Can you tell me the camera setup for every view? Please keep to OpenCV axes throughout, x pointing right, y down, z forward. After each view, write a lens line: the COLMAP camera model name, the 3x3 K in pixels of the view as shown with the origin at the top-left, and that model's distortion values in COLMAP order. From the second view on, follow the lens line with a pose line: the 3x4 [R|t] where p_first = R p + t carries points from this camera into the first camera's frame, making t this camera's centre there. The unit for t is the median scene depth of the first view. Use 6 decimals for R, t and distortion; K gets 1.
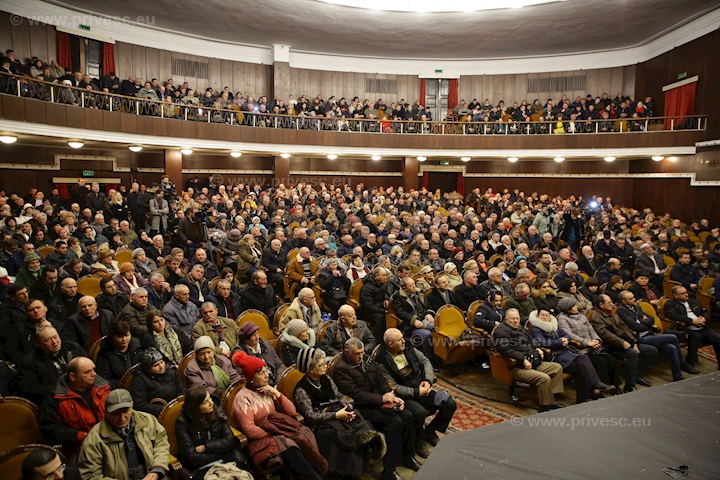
lens RADIAL K [[506.2, 0, 354.3], [0, 506.2, 237.4], [0, 0, 1]] dist [-0.089547, 0.071471]
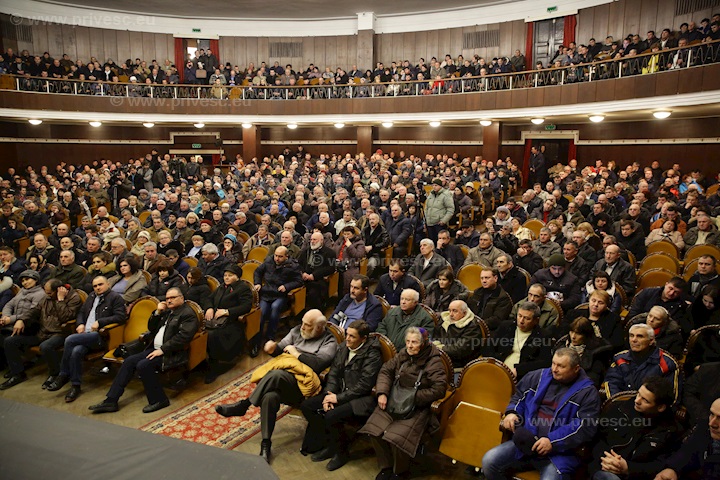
lens RADIAL K [[506.2, 0, 359.3], [0, 506.2, 237.5], [0, 0, 1]] dist [-0.089547, 0.071471]
pose [[0.757183, 0.103081, -0.645018, 1.682962], [-0.067610, 0.994534, 0.079570, -0.067586], [0.649694, -0.016639, 0.760014, 0.758800]]
